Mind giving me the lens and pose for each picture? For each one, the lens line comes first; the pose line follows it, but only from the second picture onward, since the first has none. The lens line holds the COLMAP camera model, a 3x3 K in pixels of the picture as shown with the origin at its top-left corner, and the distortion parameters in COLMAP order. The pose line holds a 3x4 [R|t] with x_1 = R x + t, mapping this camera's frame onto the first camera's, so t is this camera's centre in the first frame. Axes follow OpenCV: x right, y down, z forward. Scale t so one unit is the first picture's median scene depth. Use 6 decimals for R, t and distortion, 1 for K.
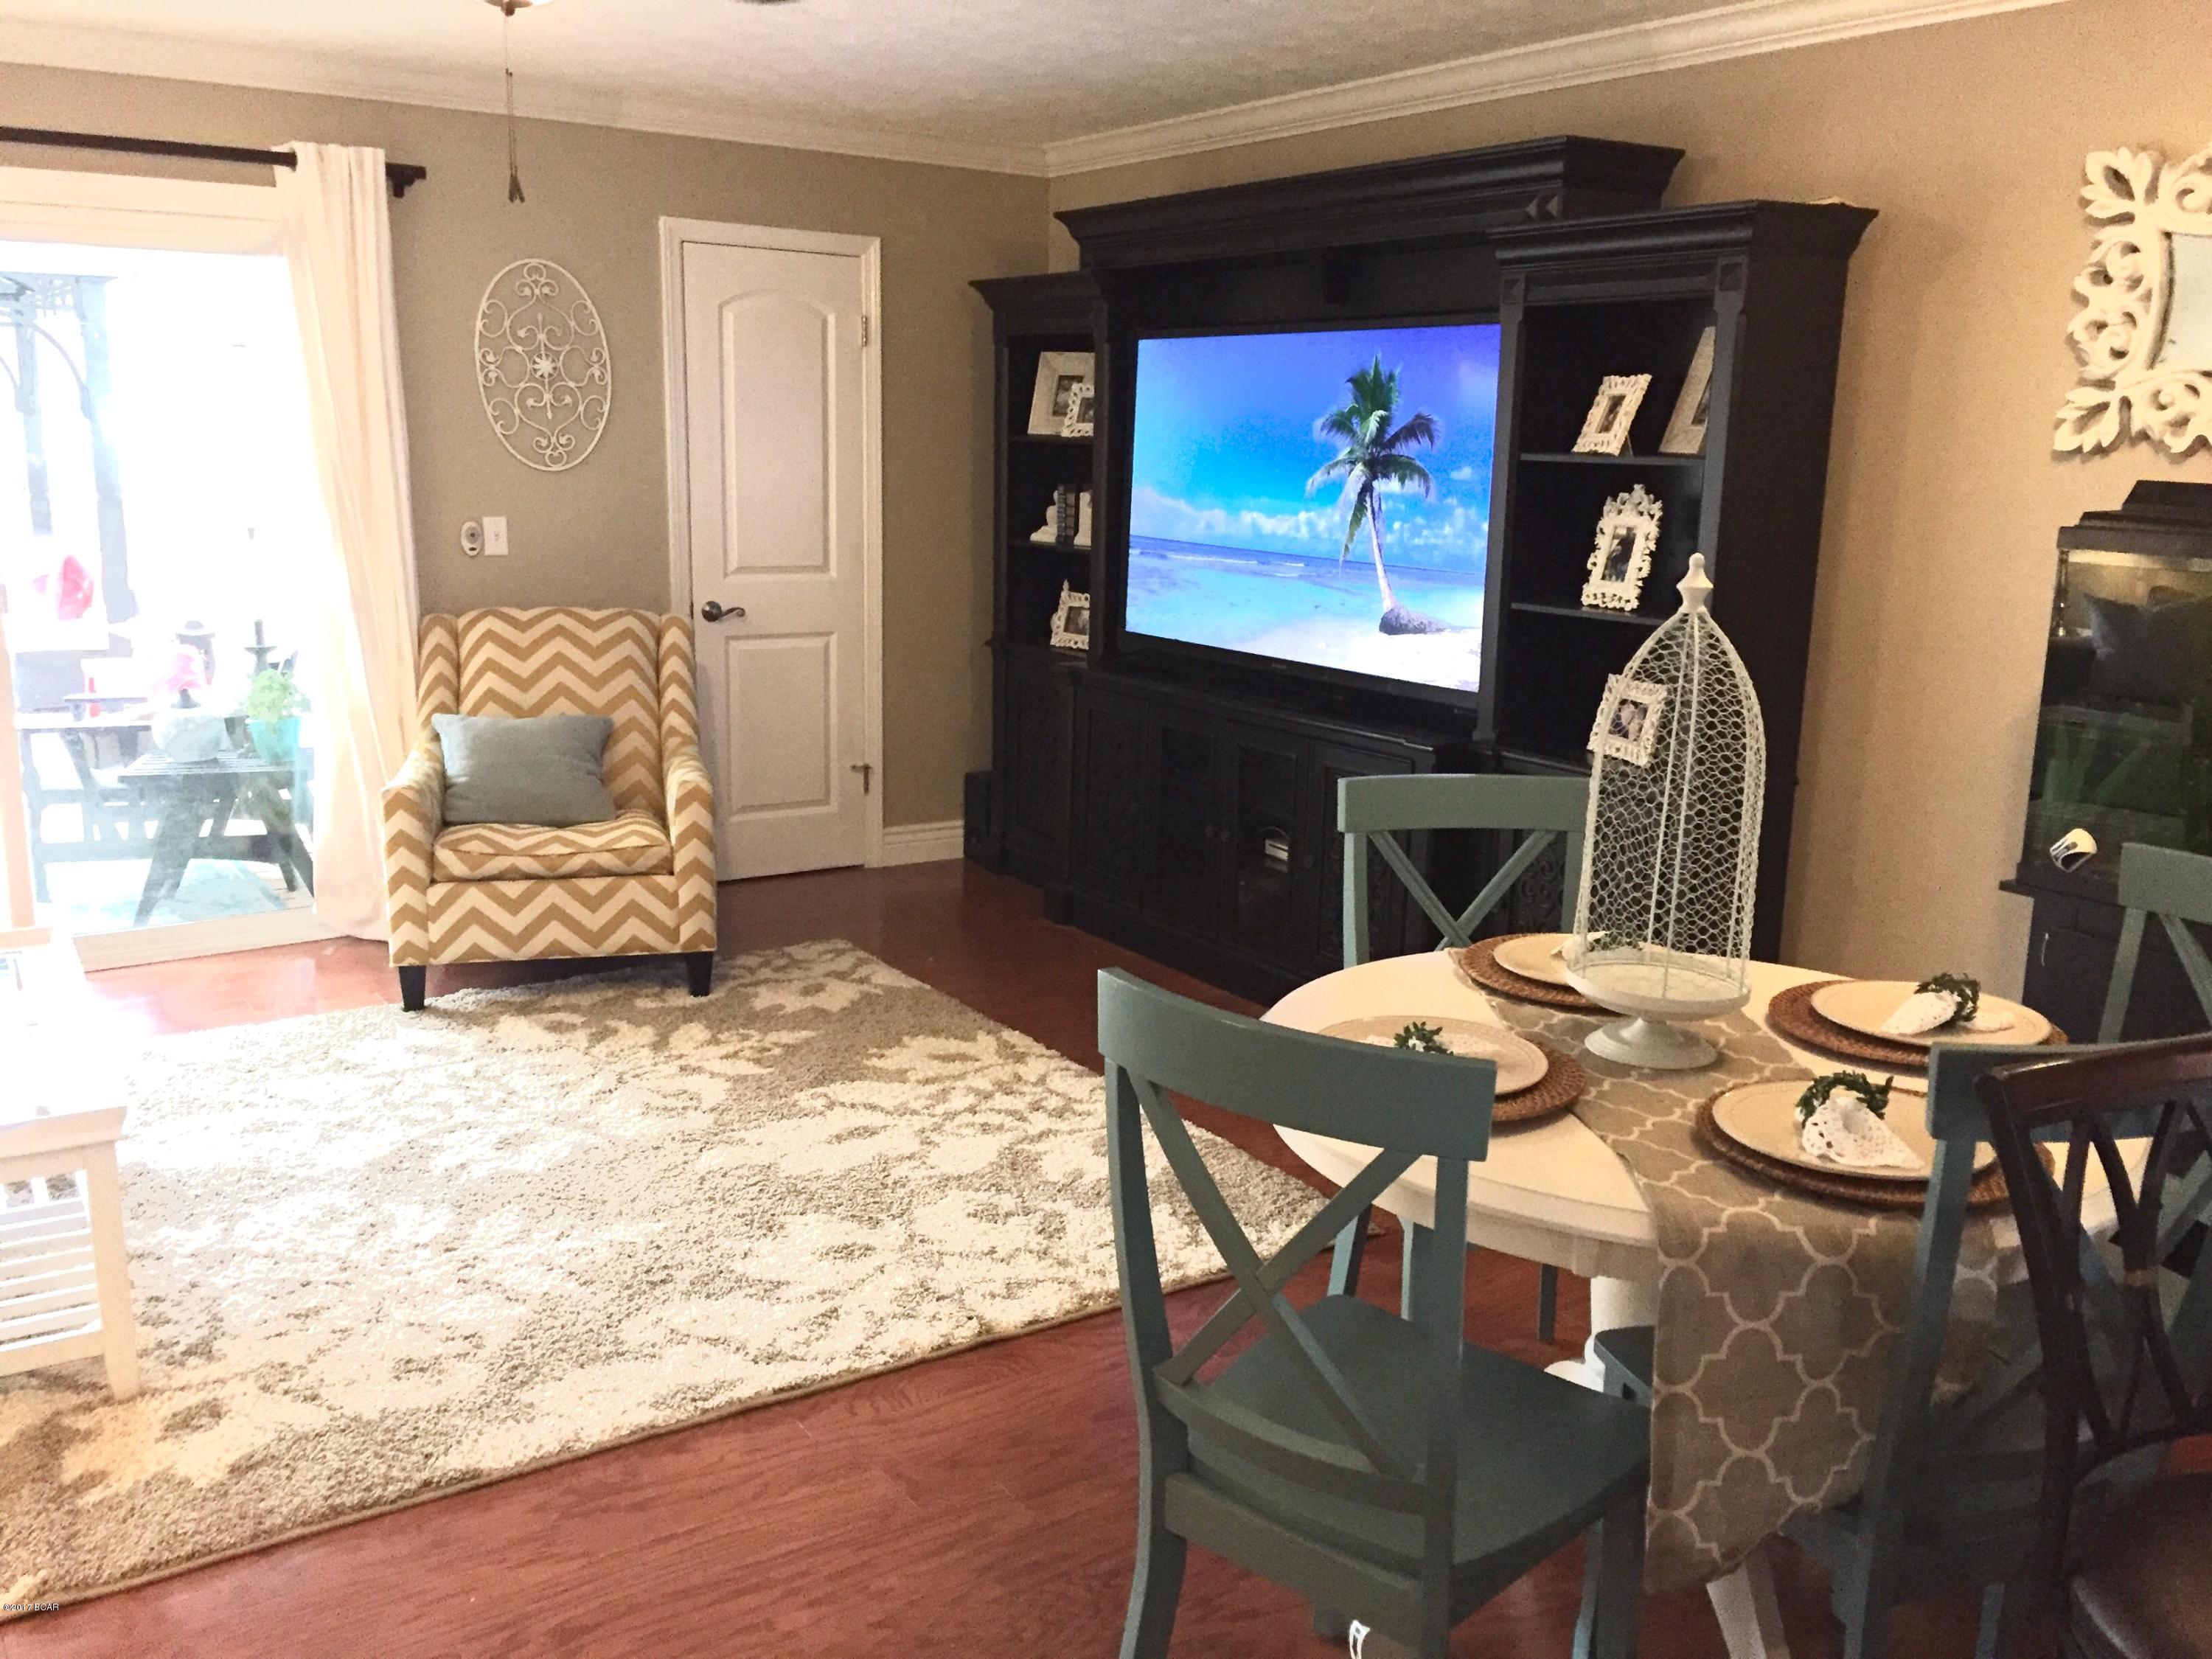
lens RADIAL K [[1883.0, 0, 1111.9], [0, 1883.0, 834.7], [0, 0, 1]] dist [0.096630, -0.129794]
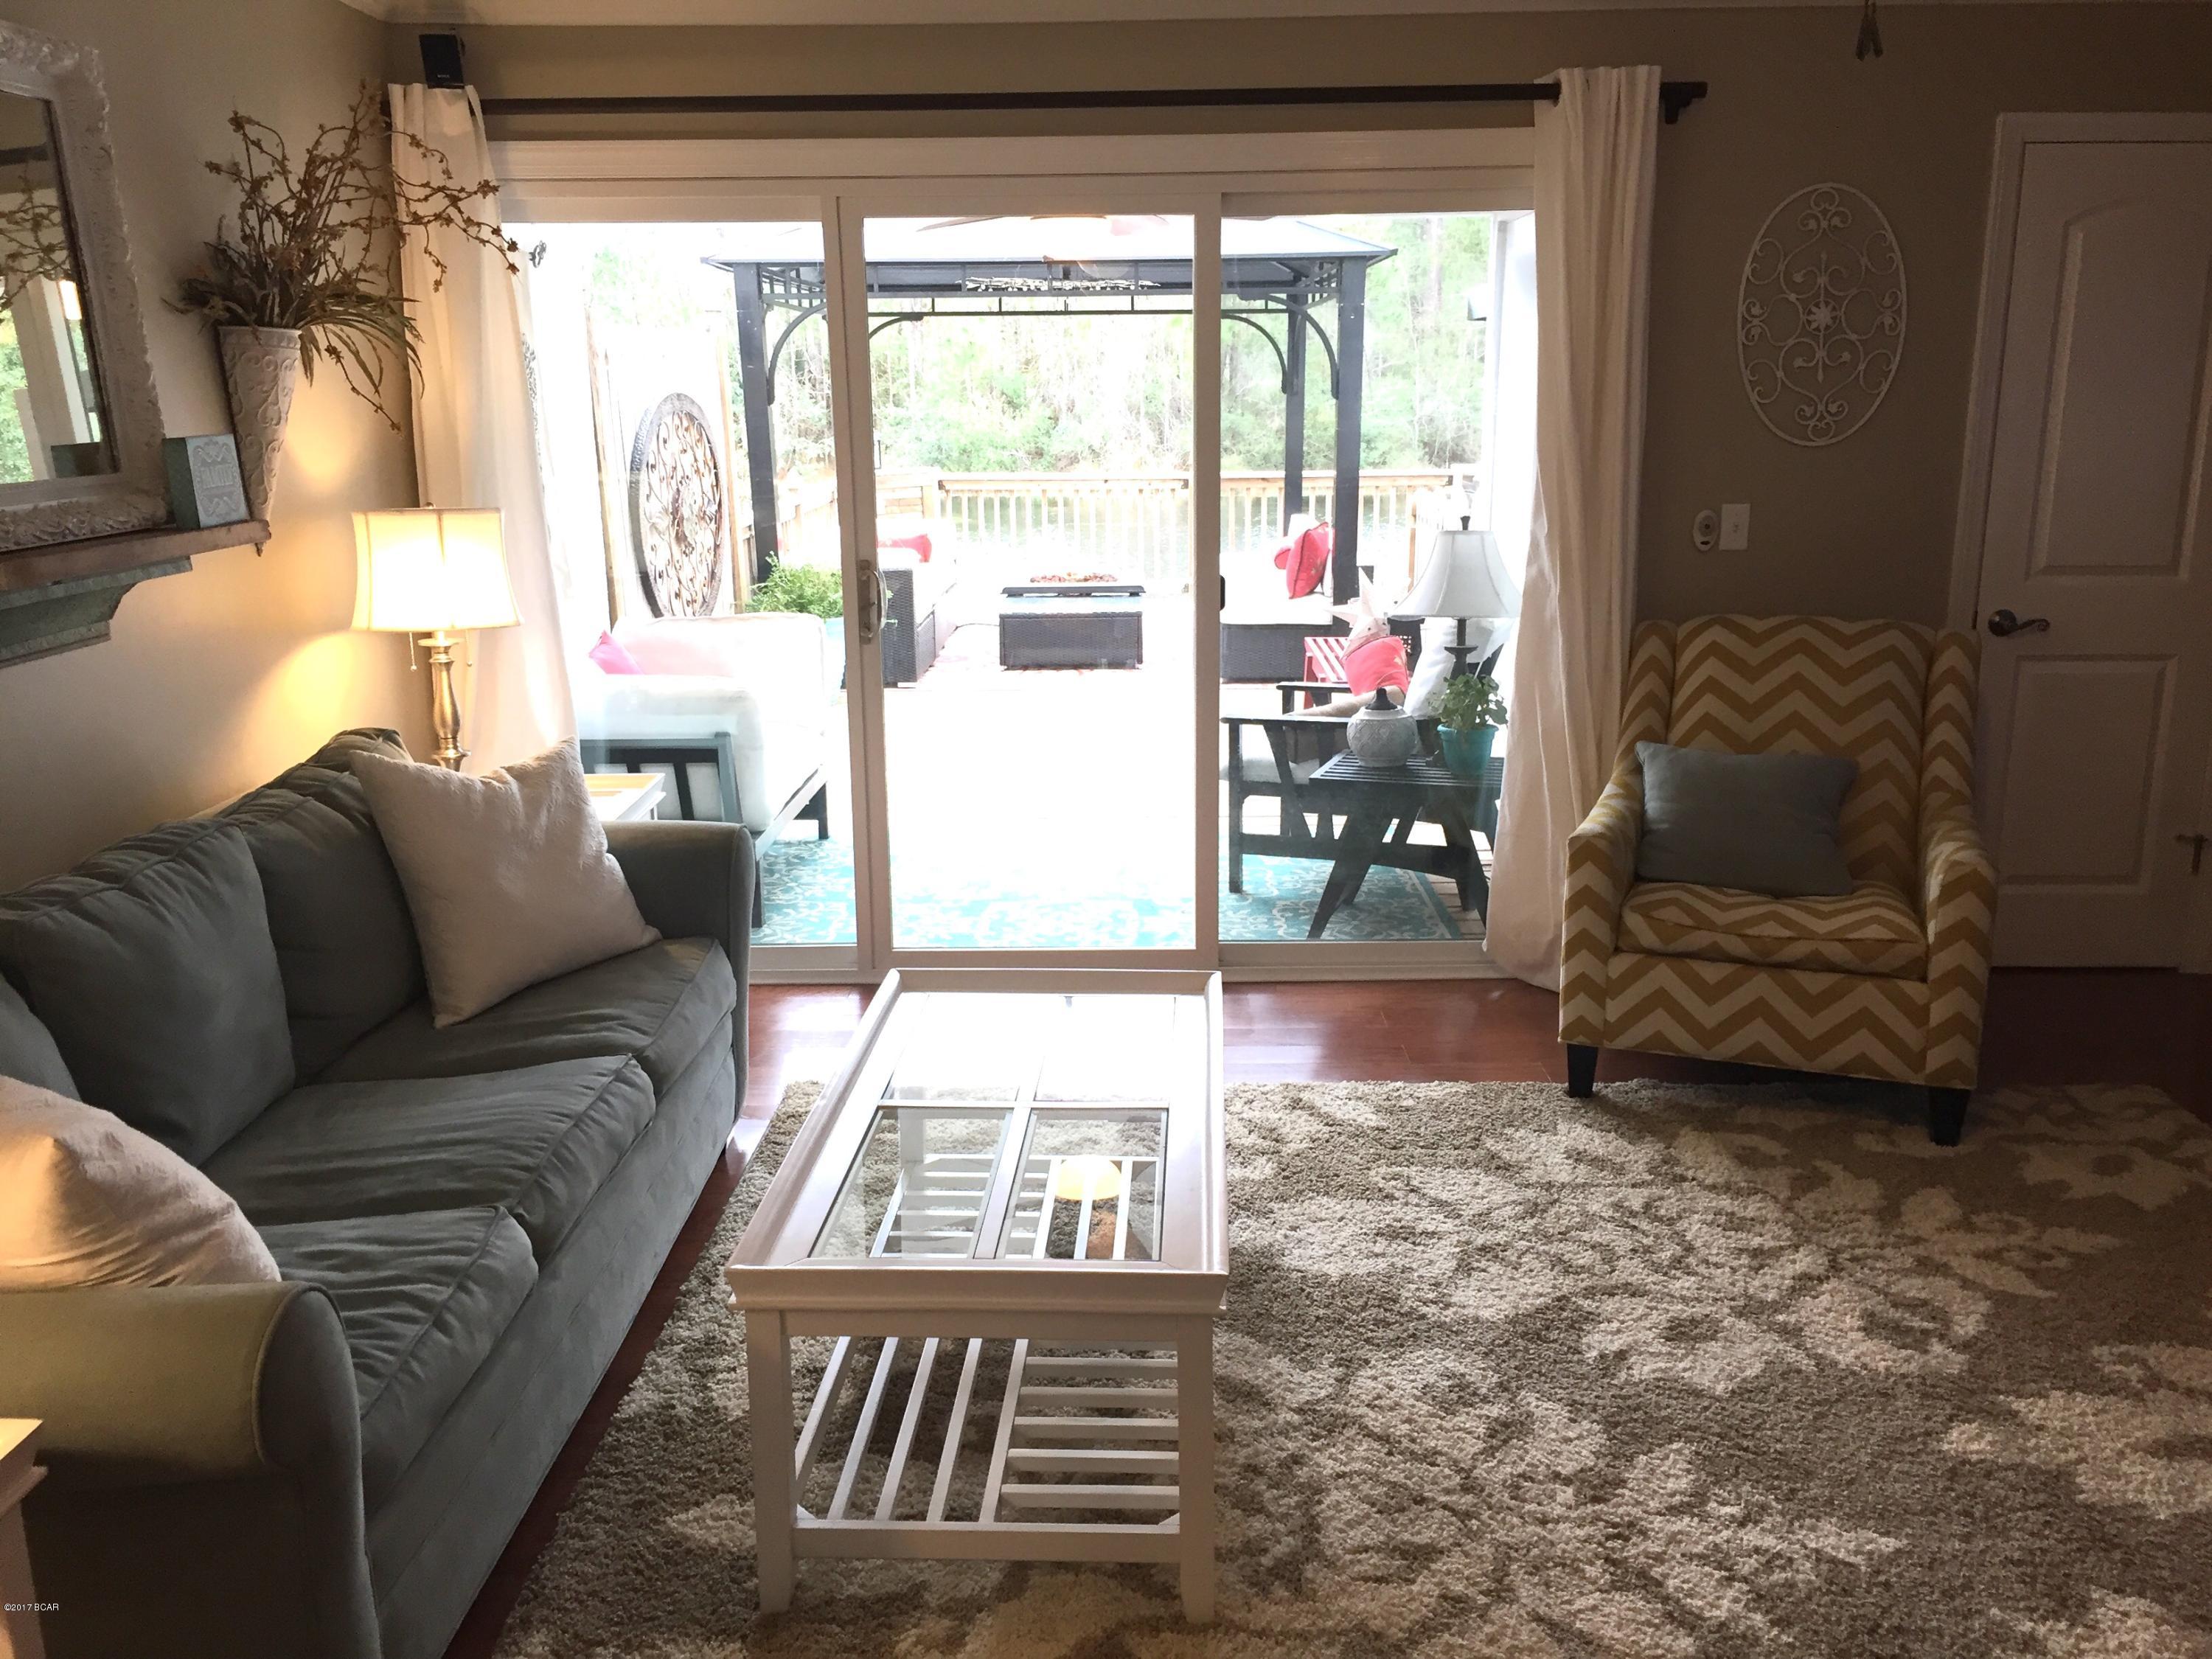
lens RADIAL K [[1883.0, 0, 1111.9], [0, 1883.0, 834.7], [0, 0, 1]] dist [0.096630, -0.129794]
pose [[0.820785, 0.103447, -0.561793, -0.076568], [-0.092881, 0.994547, 0.047432, -0.043342], [0.563636, 0.013248, 0.825917, 0.187609]]
